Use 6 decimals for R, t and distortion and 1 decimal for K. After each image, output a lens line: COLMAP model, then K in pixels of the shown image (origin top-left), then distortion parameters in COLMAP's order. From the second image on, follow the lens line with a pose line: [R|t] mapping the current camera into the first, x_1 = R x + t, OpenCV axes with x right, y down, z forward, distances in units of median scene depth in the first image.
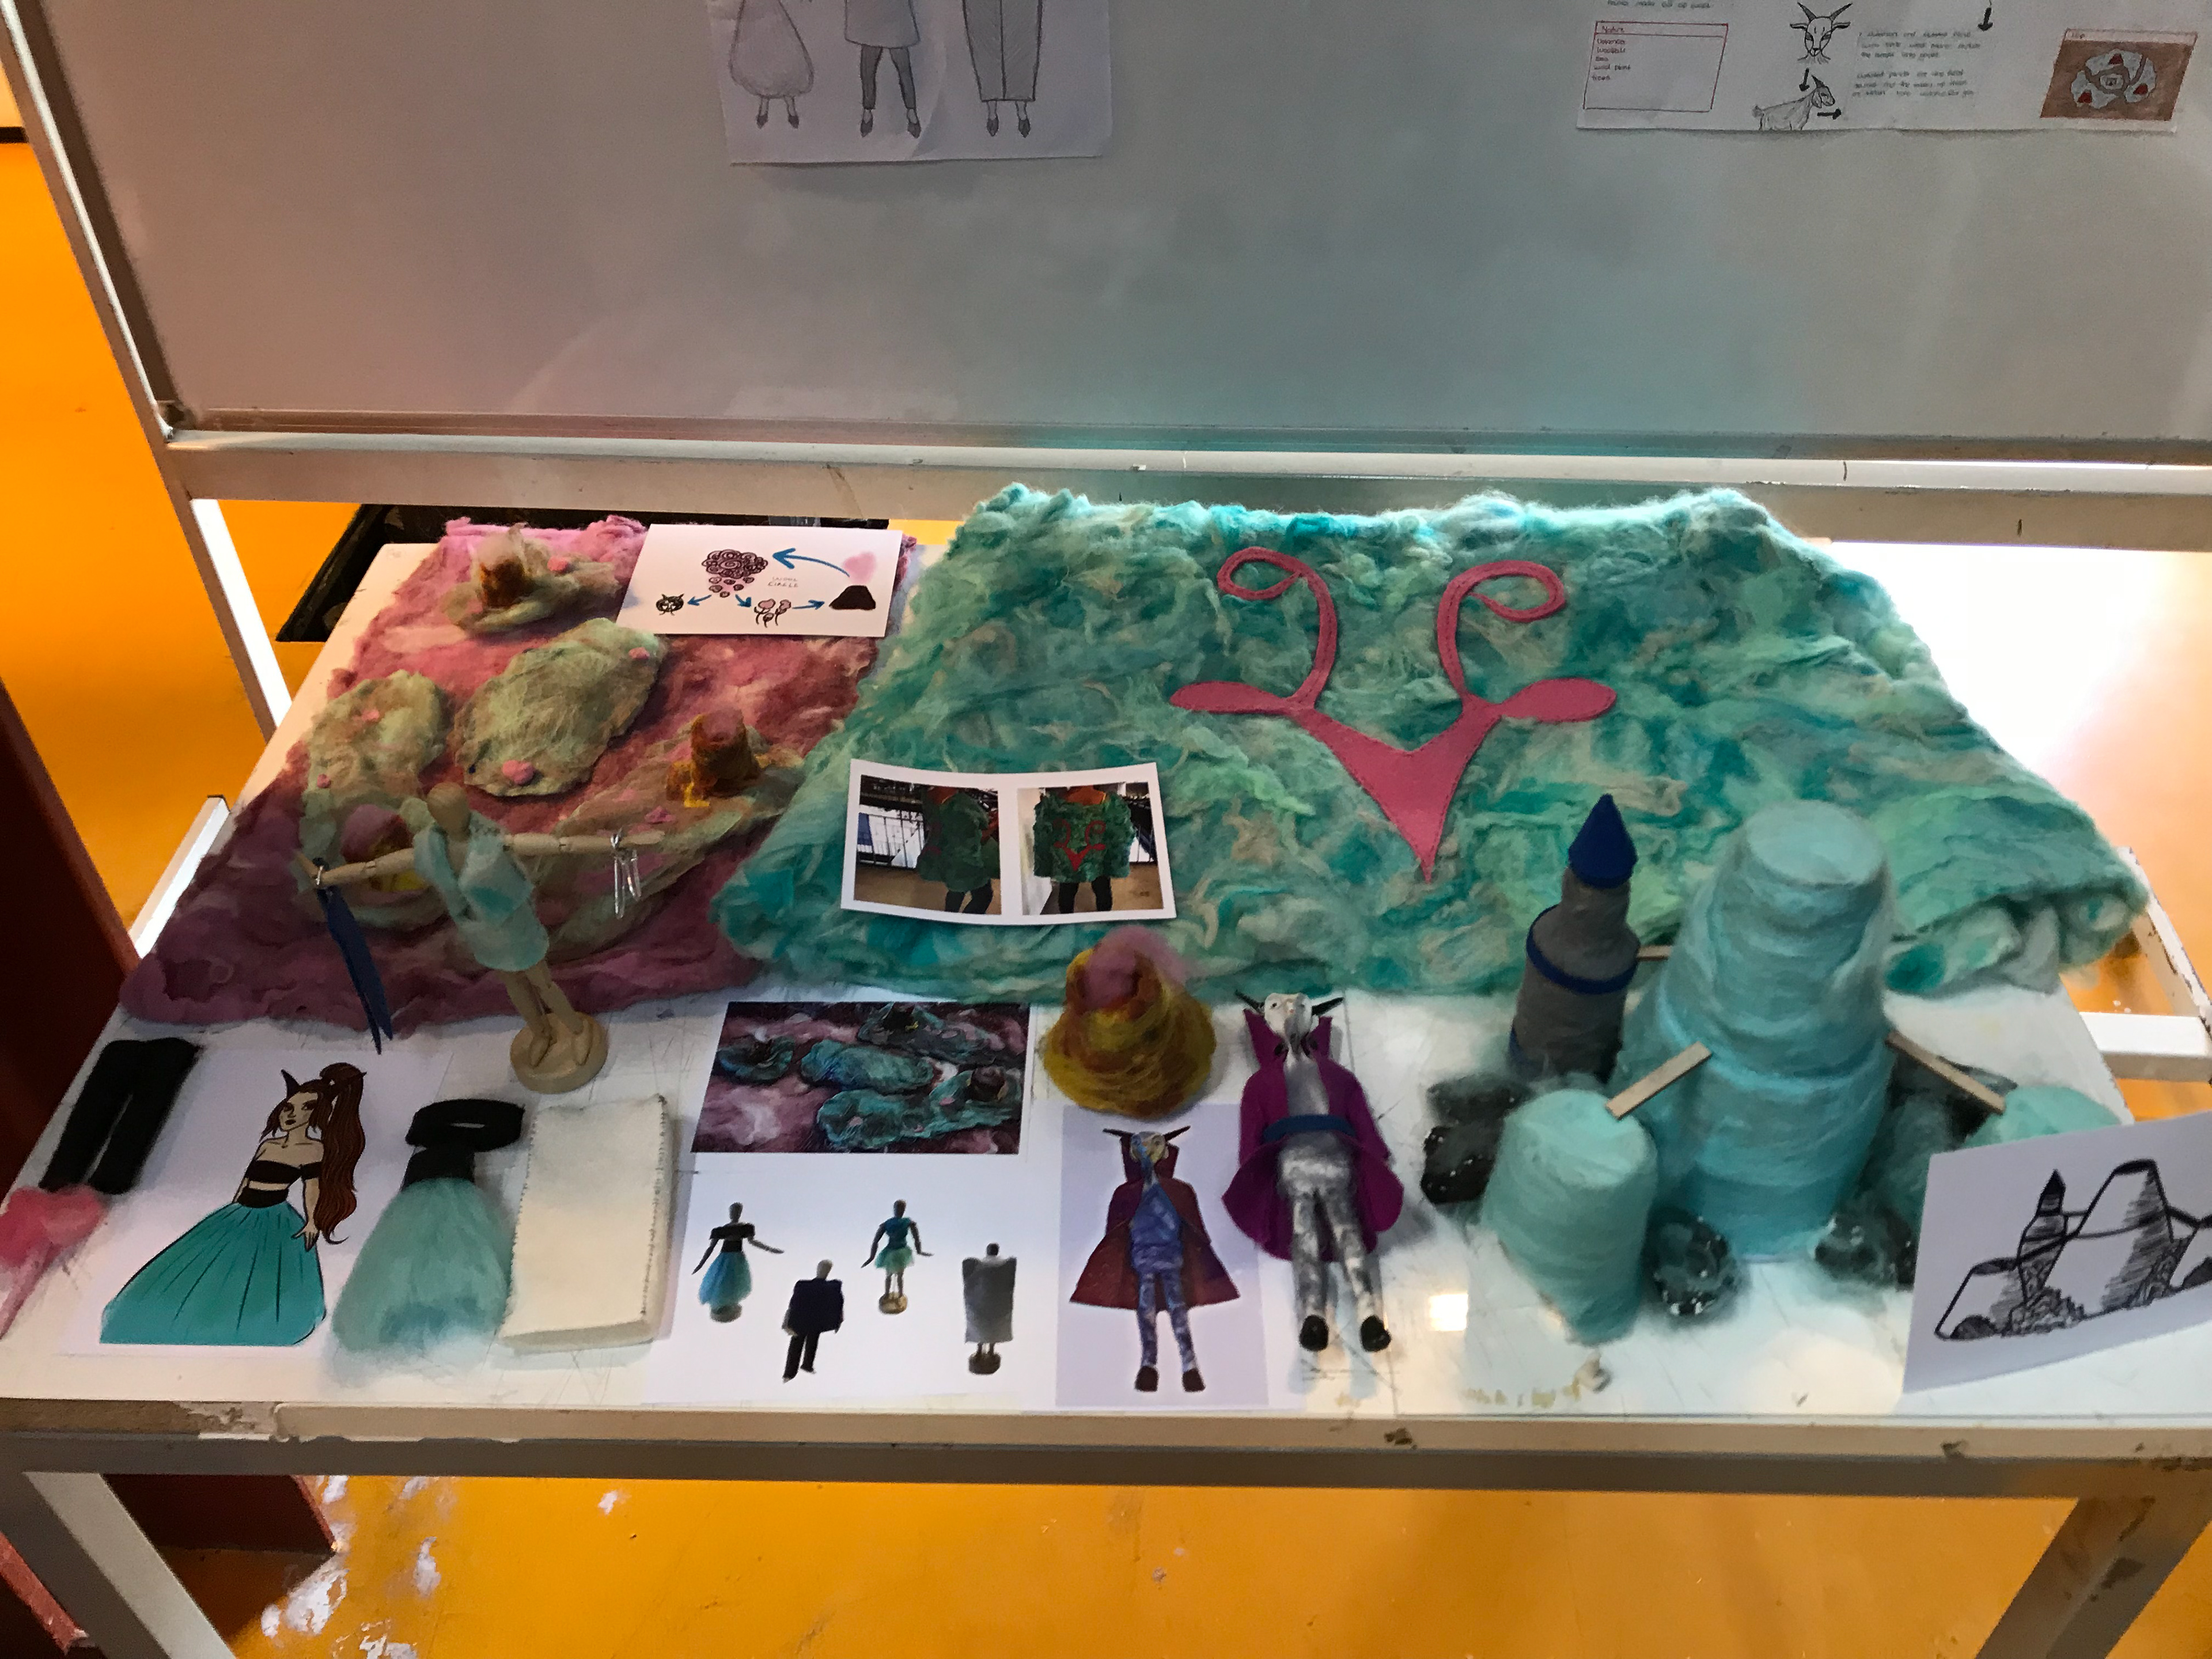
lens RADIAL K [[1786.7, 0, 1063.3], [0, 1786.7, 825.1], [0, 0, 1]] dist [0.080864, -0.089940]
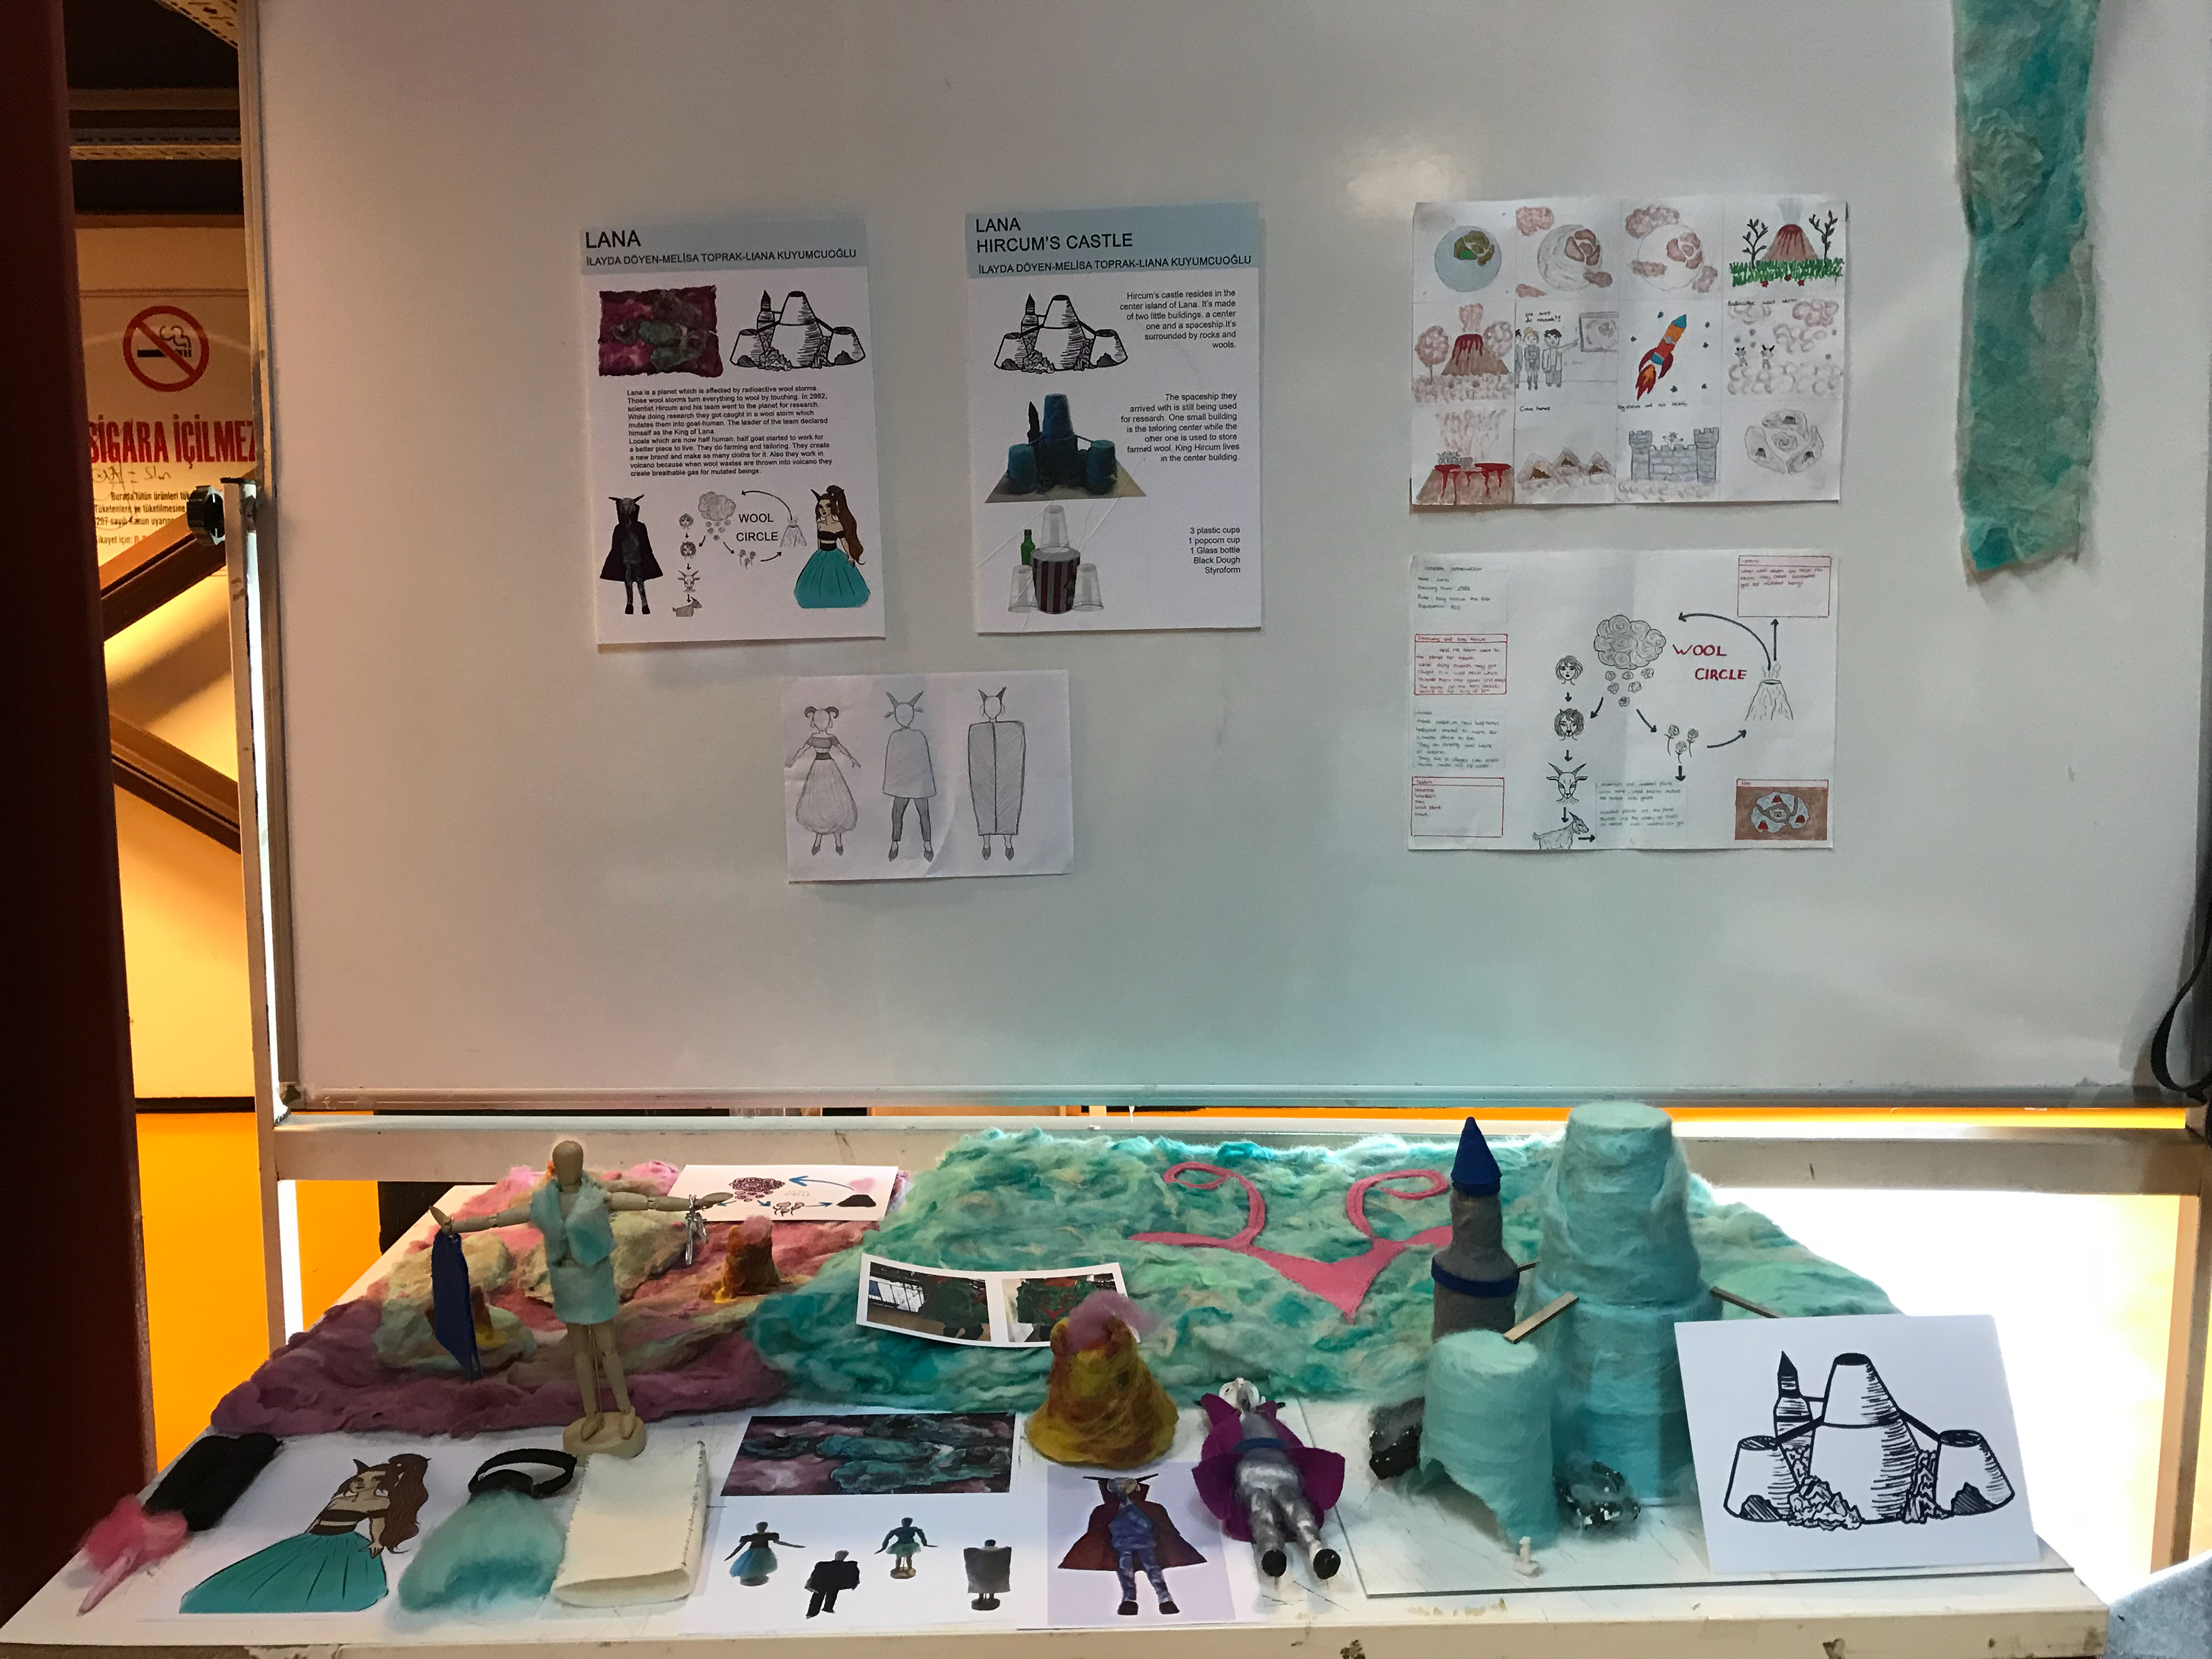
lens RADIAL K [[1786.7, 0, 1063.3], [0, 1786.7, 825.1], [0, 0, 1]] dist [0.080864, -0.089940]
pose [[0.999309, 0.017292, 0.032912, -0.031378], [0.003524, 0.837205, -0.546879, 0.401033], [-0.037010, 0.546616, 0.836565, -0.169839]]
